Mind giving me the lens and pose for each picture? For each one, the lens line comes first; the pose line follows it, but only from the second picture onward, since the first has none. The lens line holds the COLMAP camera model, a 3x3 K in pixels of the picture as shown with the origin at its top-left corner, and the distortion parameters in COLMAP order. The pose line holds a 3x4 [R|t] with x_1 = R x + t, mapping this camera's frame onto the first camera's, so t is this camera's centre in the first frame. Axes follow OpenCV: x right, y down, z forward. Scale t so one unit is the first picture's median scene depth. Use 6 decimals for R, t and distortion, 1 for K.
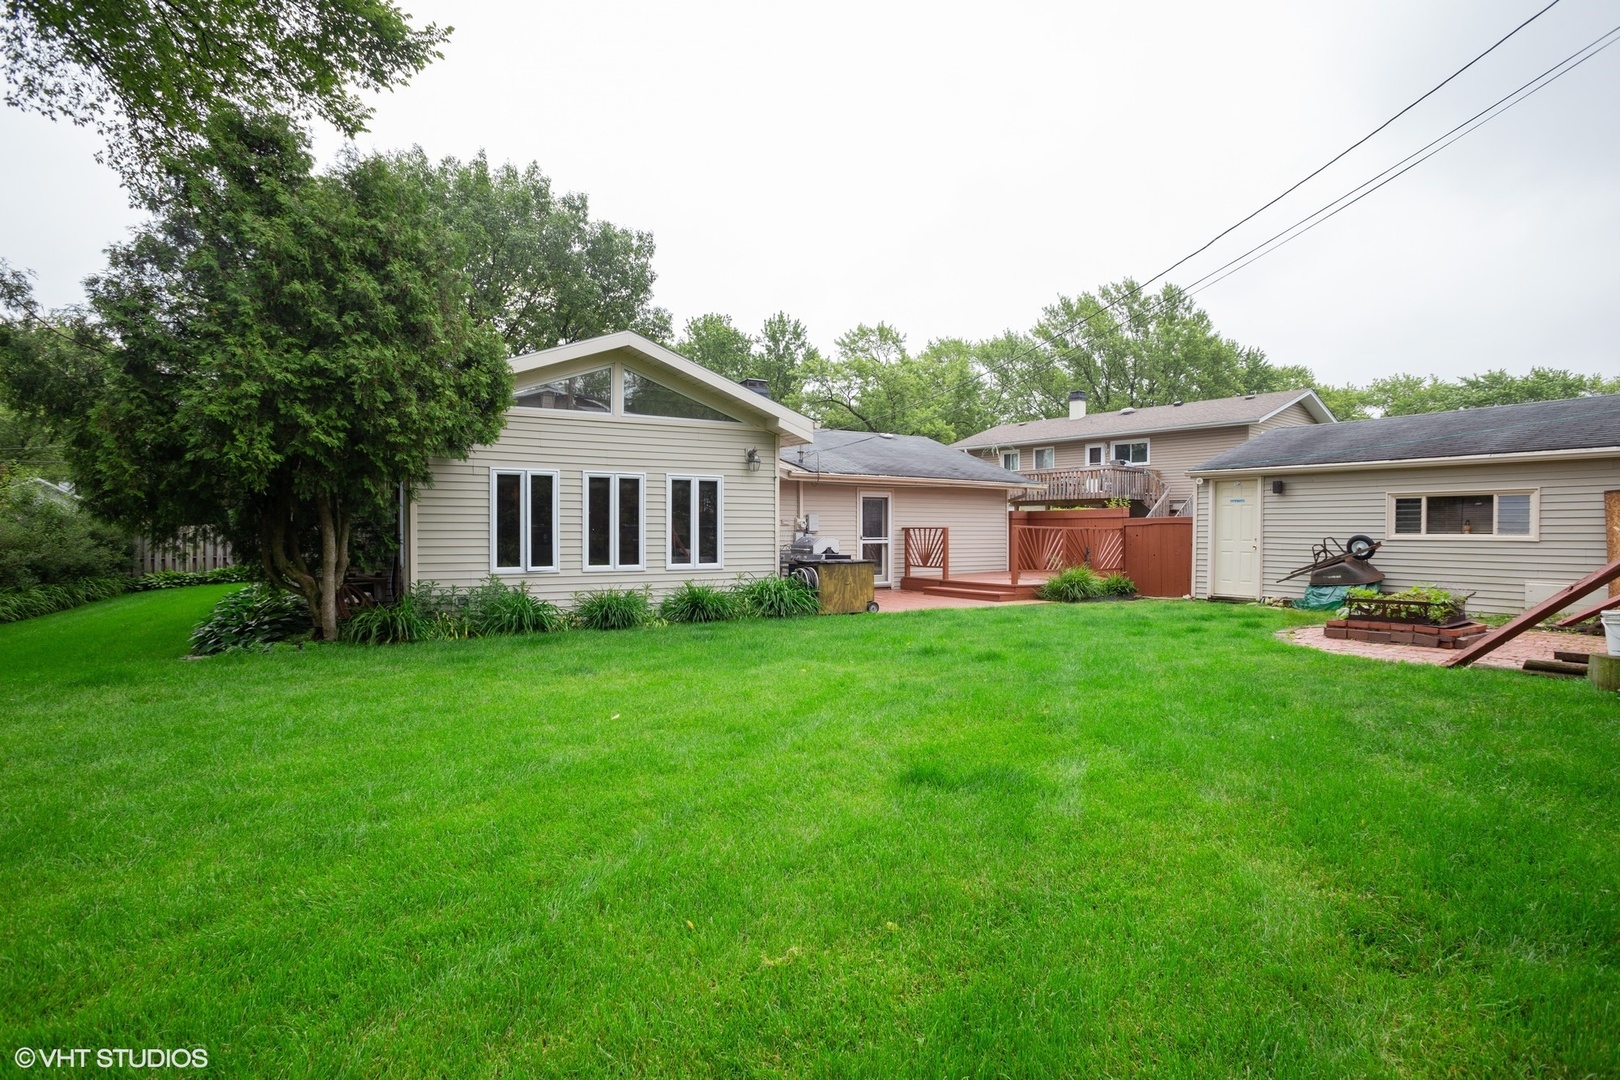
lens RADIAL K [[809.4, 0, 807.8], [0, 809.4, 534.5], [0, 0, 1]] dist [-0.051019, -0.000132]
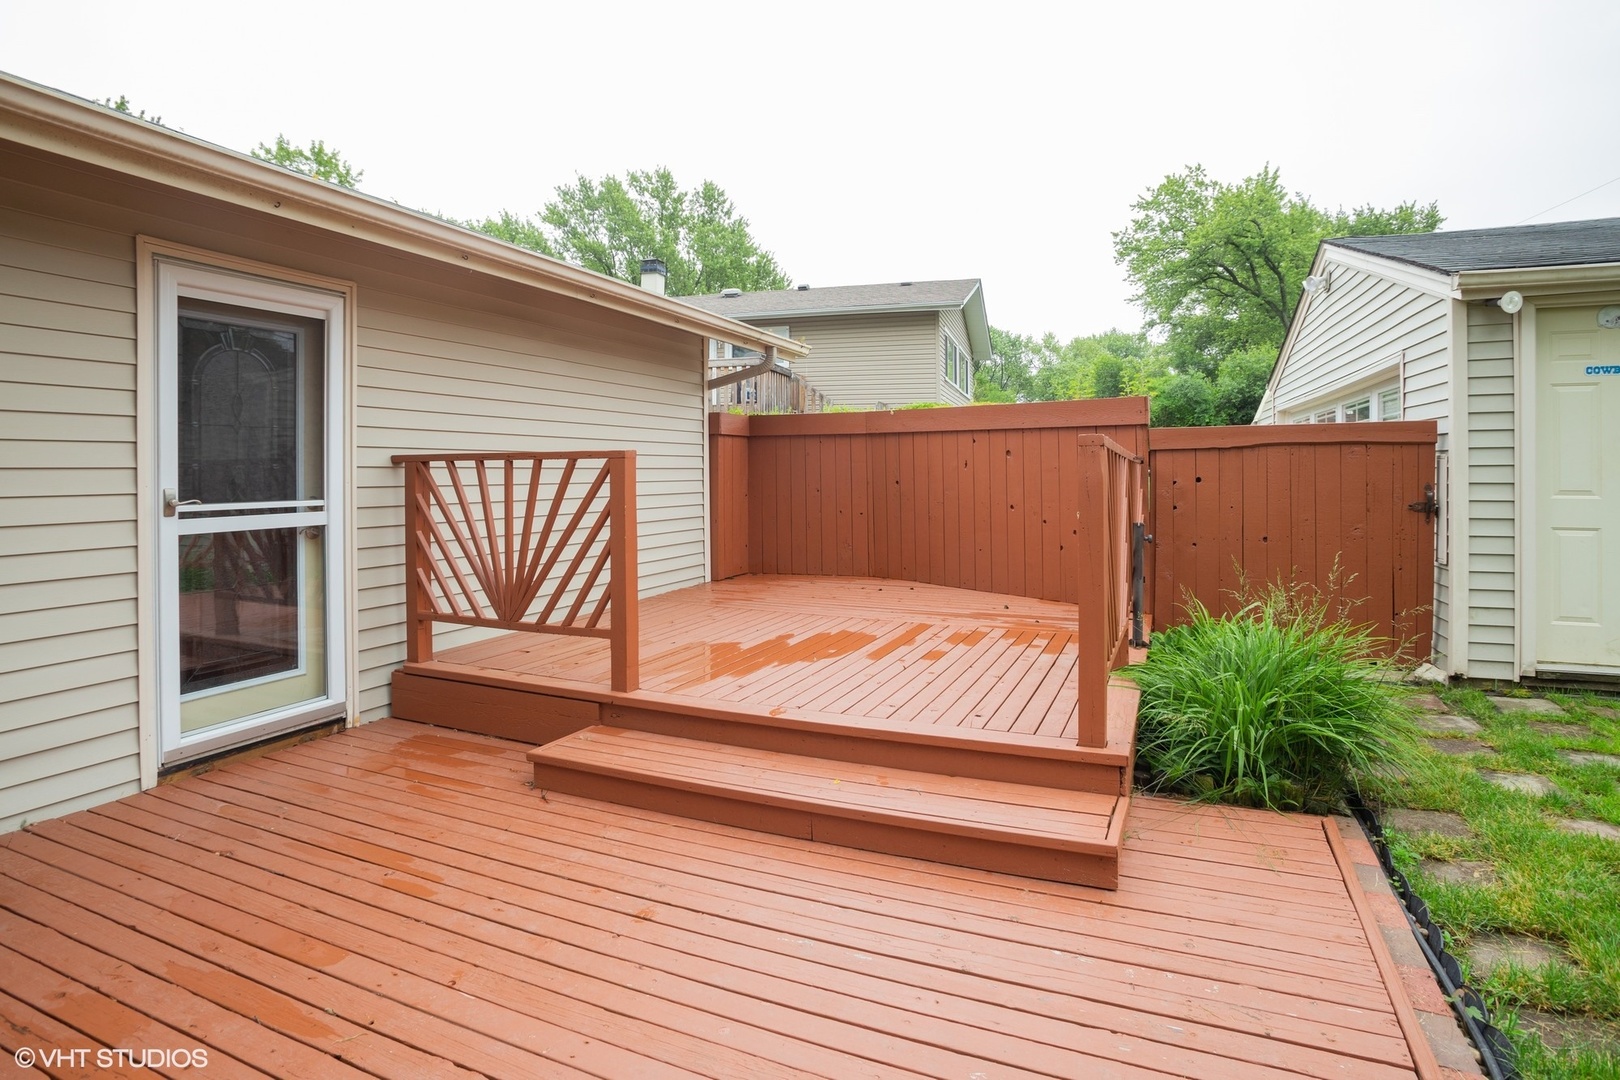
lens RADIAL K [[829.5, 0, 821.8], [0, 829.5, 470.8], [0, 0, 1]] dist [-0.026766, -0.000095]
pose [[0.803936, -0.005830, 0.594688, 0.036833], [0.007961, 0.999968, -0.000960, -0.001460], [-0.594663, 0.005506, 0.803956, 0.363127]]
